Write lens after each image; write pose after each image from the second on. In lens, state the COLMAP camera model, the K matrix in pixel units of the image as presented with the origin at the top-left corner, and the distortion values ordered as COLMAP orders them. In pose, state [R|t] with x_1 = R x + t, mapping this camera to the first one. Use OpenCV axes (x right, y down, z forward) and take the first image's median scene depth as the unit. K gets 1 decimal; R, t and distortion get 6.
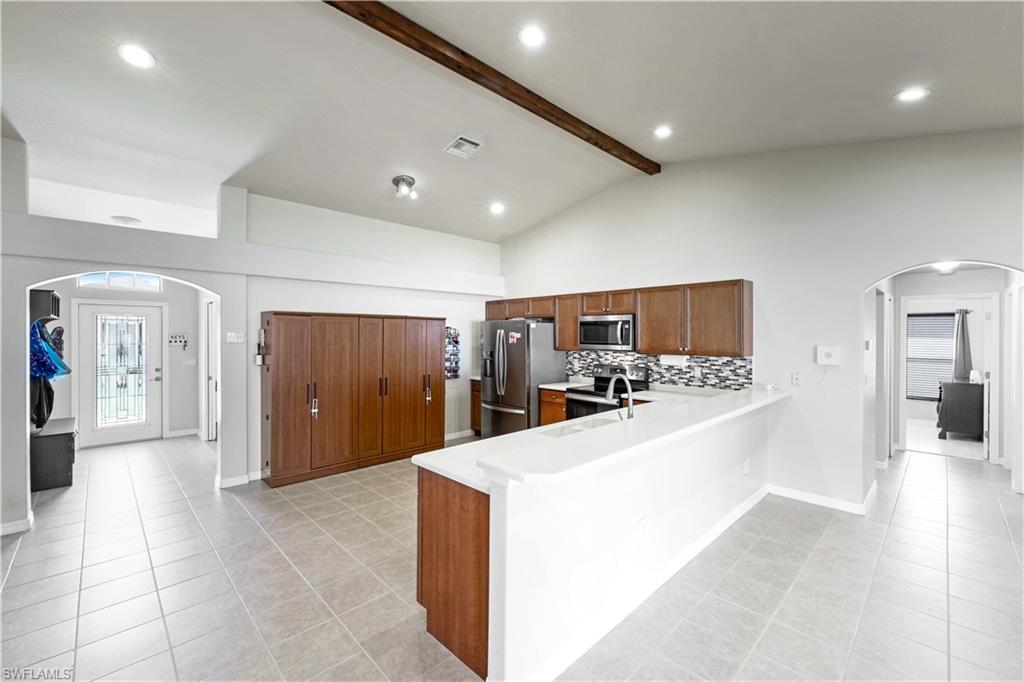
lens RADIAL K [[421.7, 0, 513.2], [0, 421.7, 339.8], [0, 0, 1]] dist [-0.001475, 0.000608]
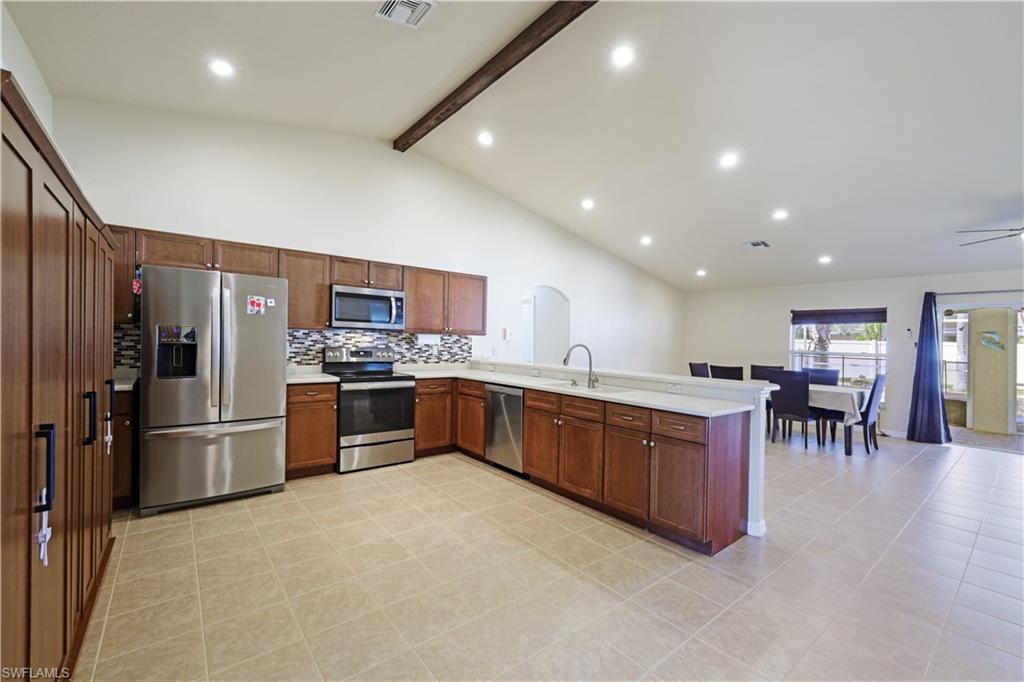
lens RADIAL K [[421.7, 0, 507.7], [0, 421.7, 340.2], [0, 0, 1]] dist [-0.001475, 0.000608]
pose [[0.102860, -0.002433, 0.994693, -0.634889], [-0.017351, 0.999840, 0.004240, 0.040417], [-0.994545, -0.017695, 0.102801, 0.661741]]
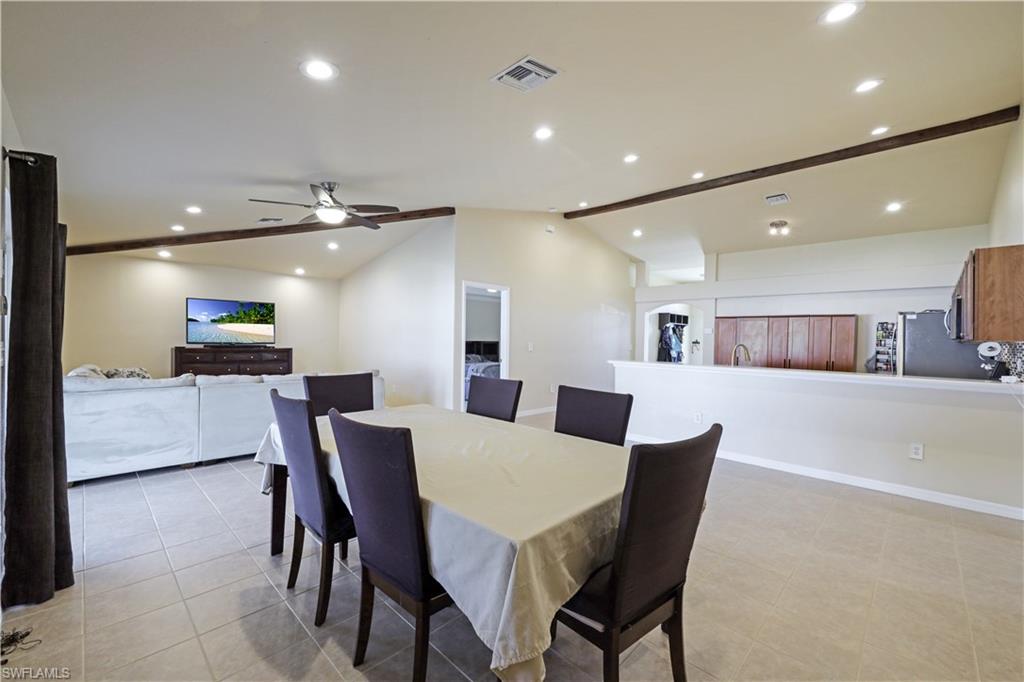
lens RADIAL K [[421.7, 0, 518.1], [0, 421.7, 338.7], [0, 0, 1]] dist [-0.001475, 0.000608]
pose [[0.024970, -0.000204, -0.999688, 1.080249], [-0.032431, 0.999473, -0.001014, 0.052060], [0.999162, 0.032446, 0.024951, 0.061727]]
